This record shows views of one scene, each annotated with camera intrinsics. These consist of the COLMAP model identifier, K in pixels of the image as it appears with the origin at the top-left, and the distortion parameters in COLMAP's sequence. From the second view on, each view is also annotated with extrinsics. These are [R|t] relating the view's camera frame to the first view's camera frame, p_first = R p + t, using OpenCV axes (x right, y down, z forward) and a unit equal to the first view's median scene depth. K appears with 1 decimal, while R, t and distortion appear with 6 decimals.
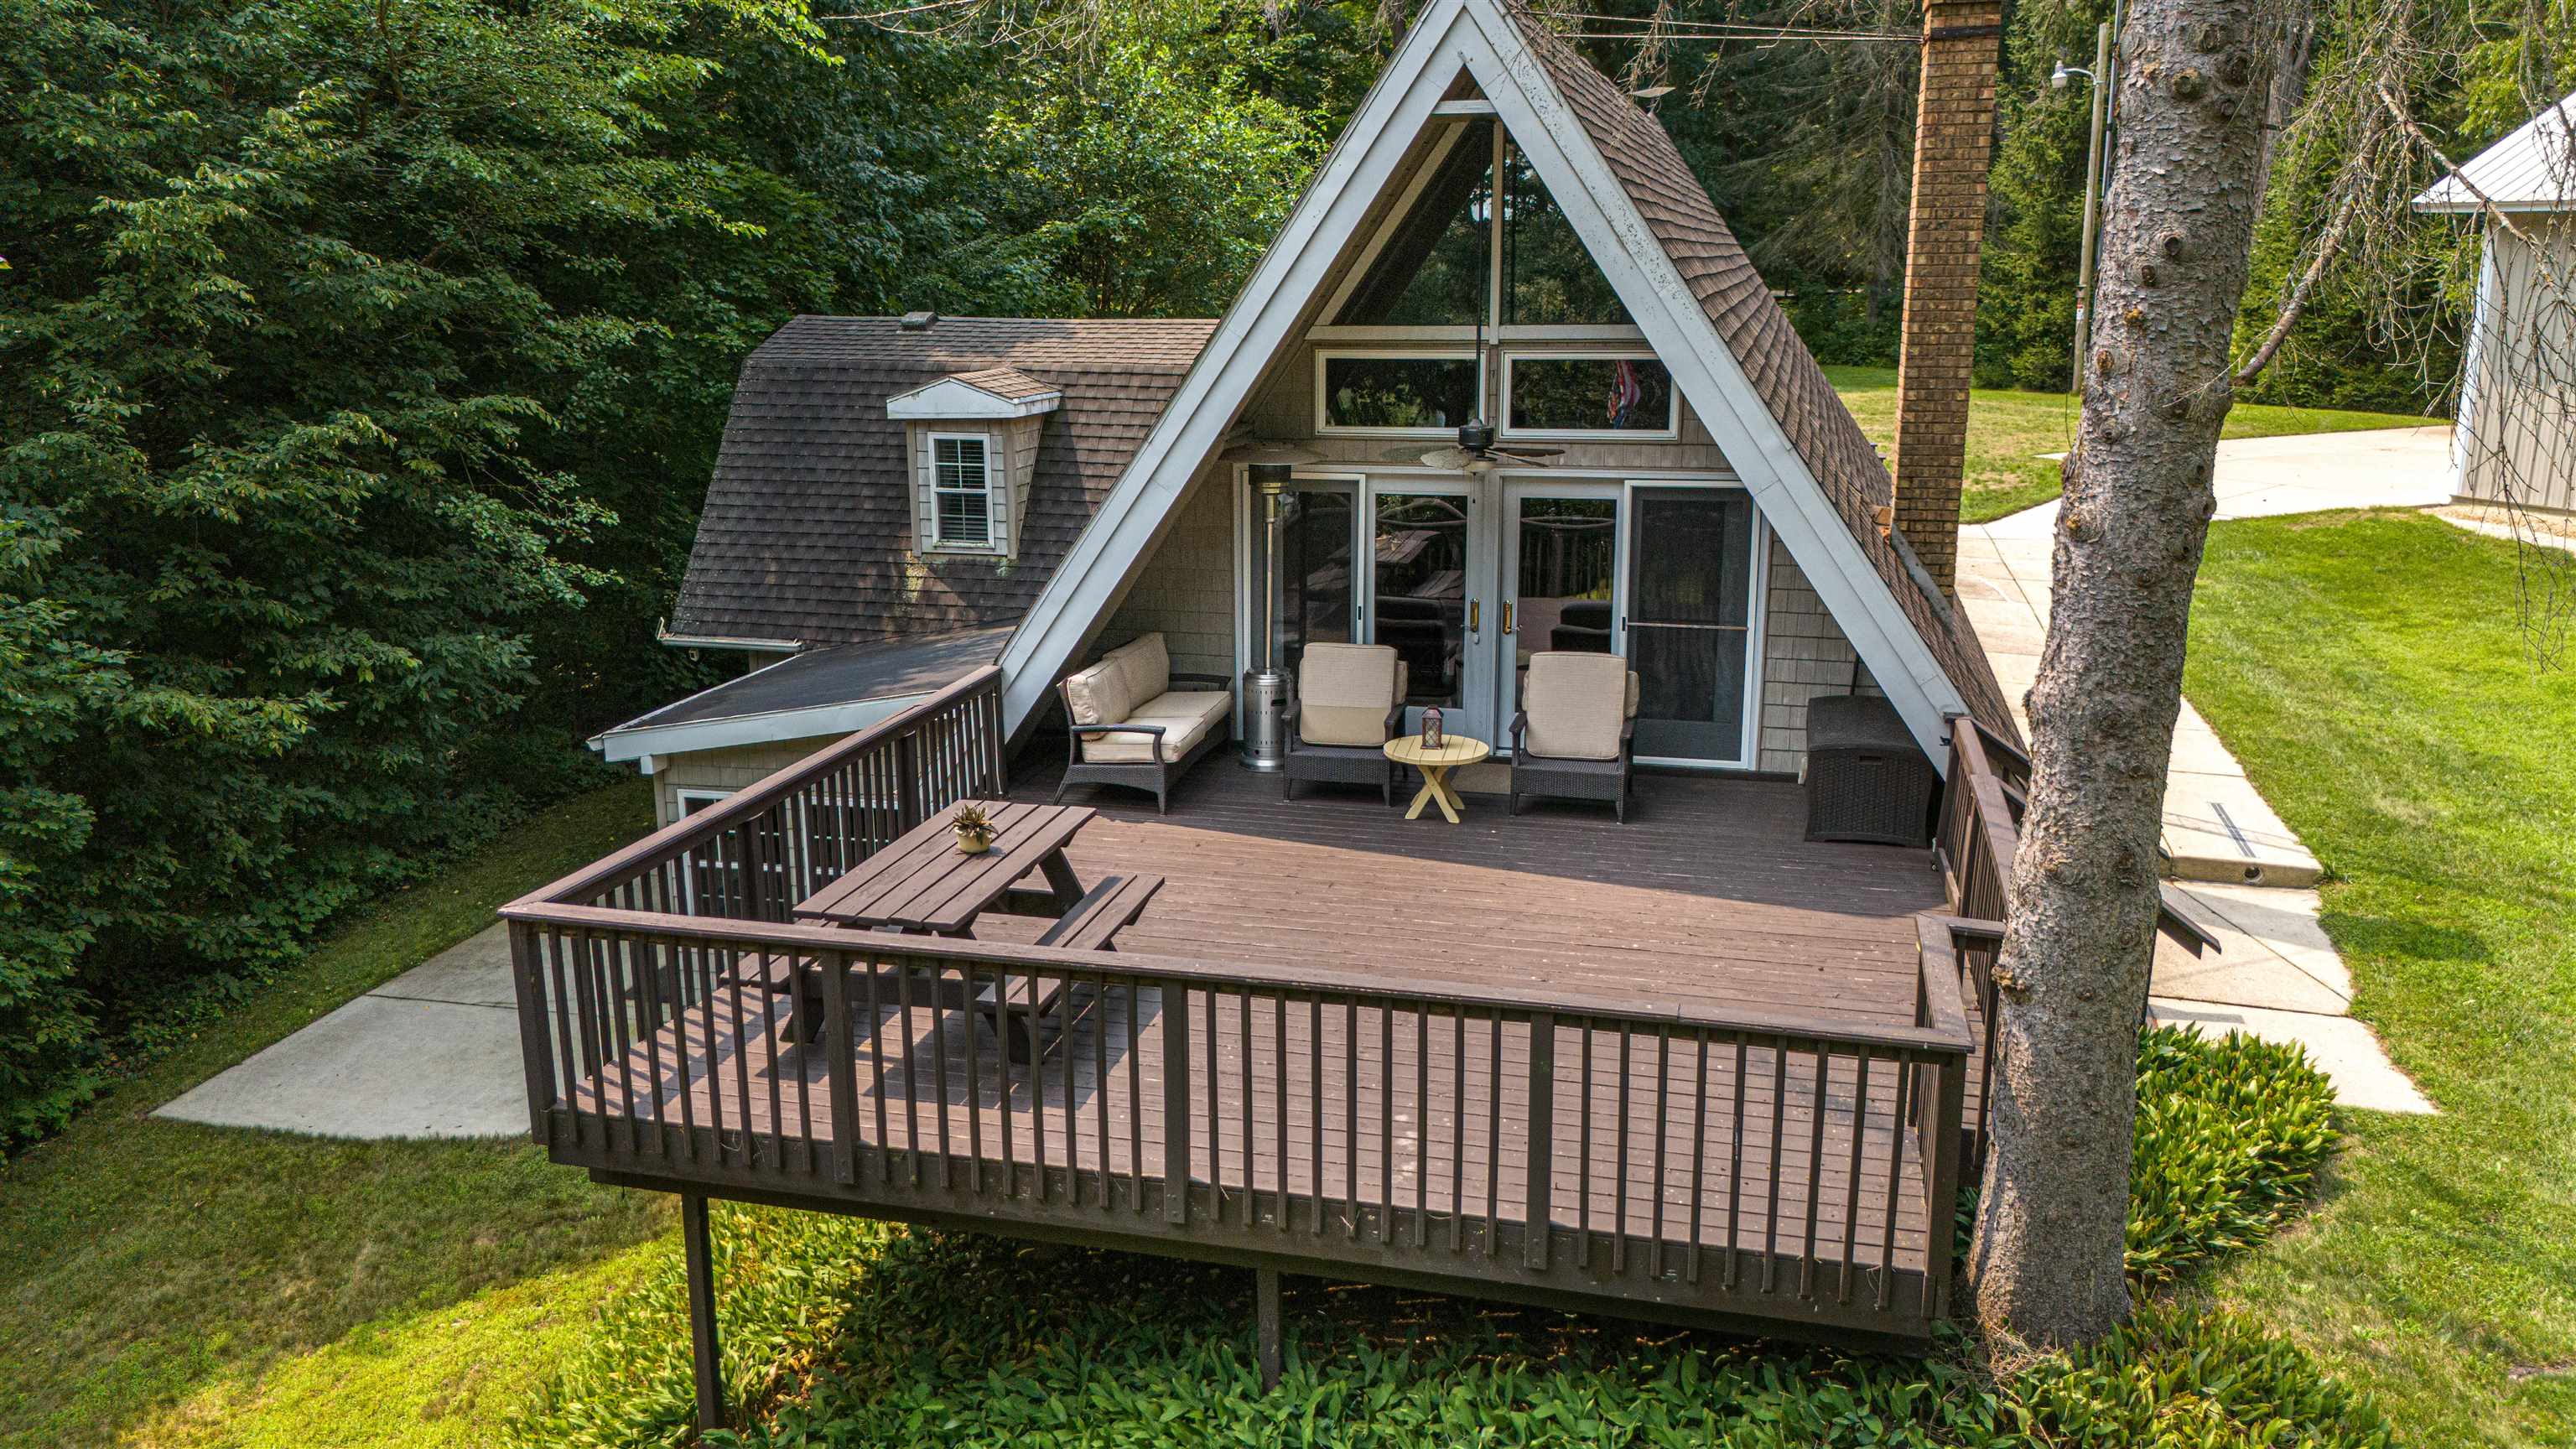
lens RADIAL K [[1955.1, 0, 1267.7], [0, 1955.1, 748.0], [0, 0, 1]] dist [0.082479, -0.087088]
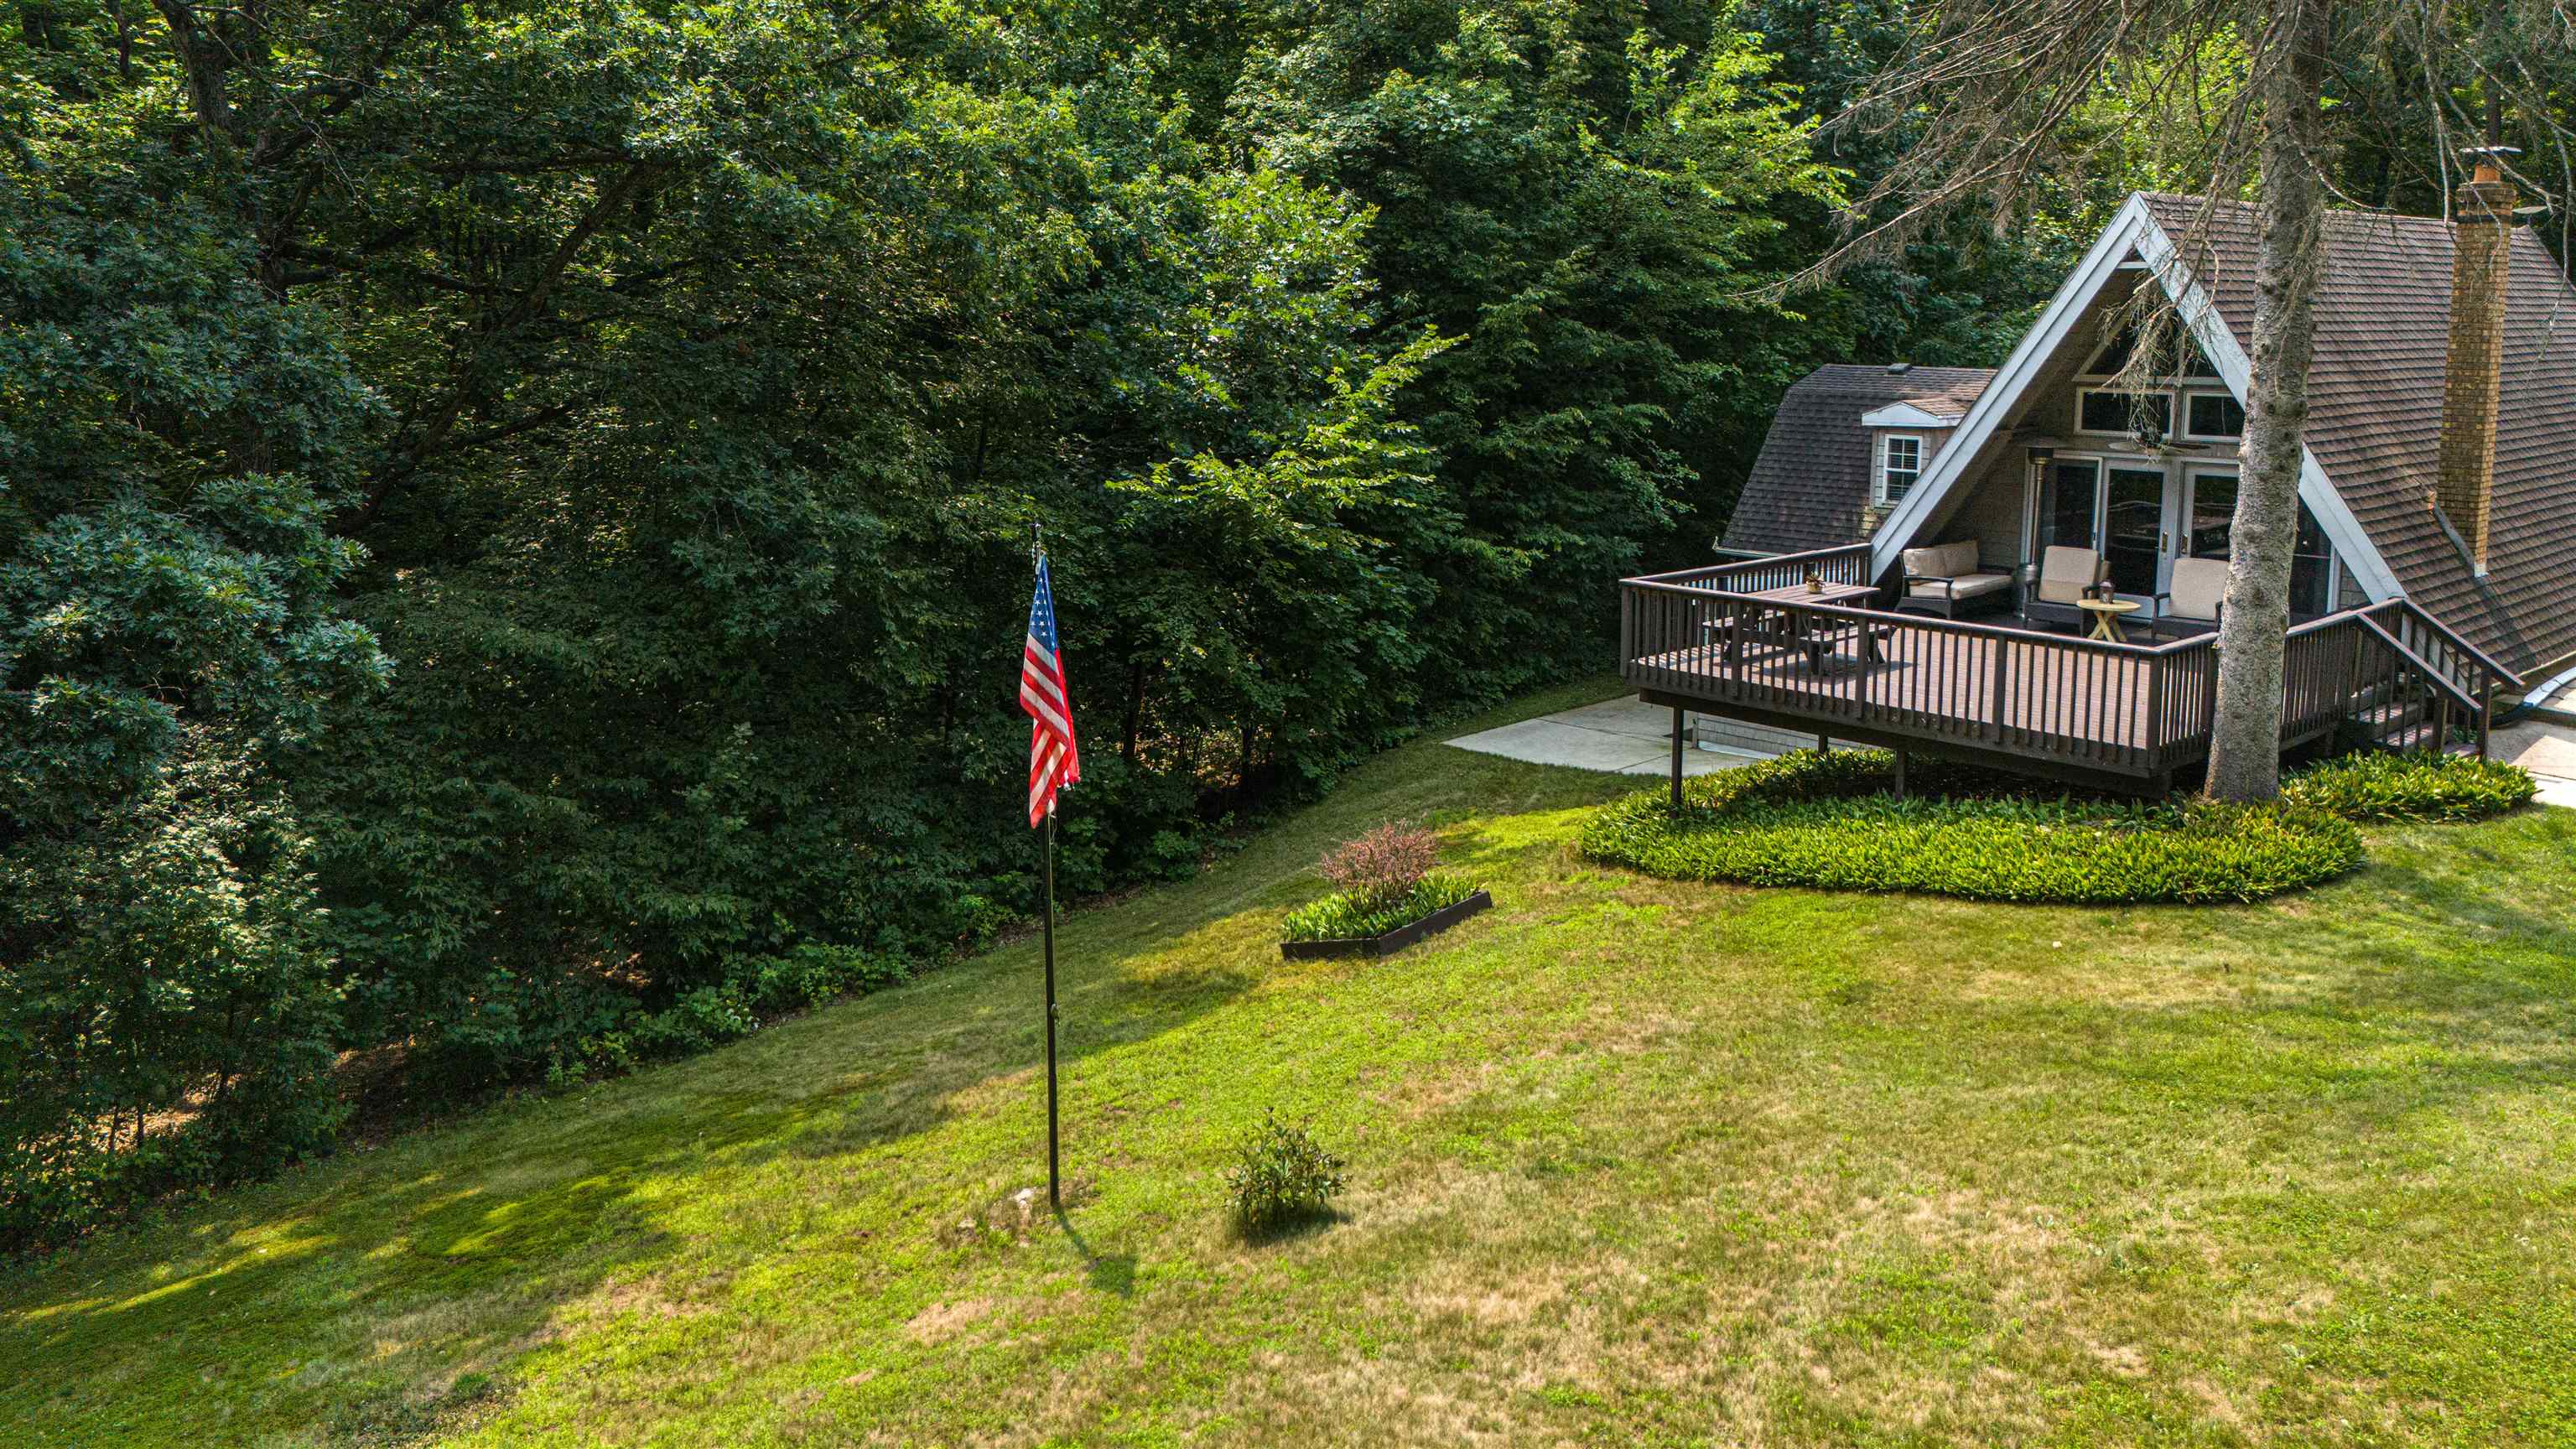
lens RADIAL K [[1947.4, 0, 1282.5], [0, 1947.4, 597.2], [0, 0, 1]] dist [0.017313, 0.002590]
pose [[0.852877, 0.087181, -0.514781, 0.288187], [-0.137395, 0.988686, -0.060193, 0.164060], [0.503709, 0.122065, 0.855206, -0.736113]]
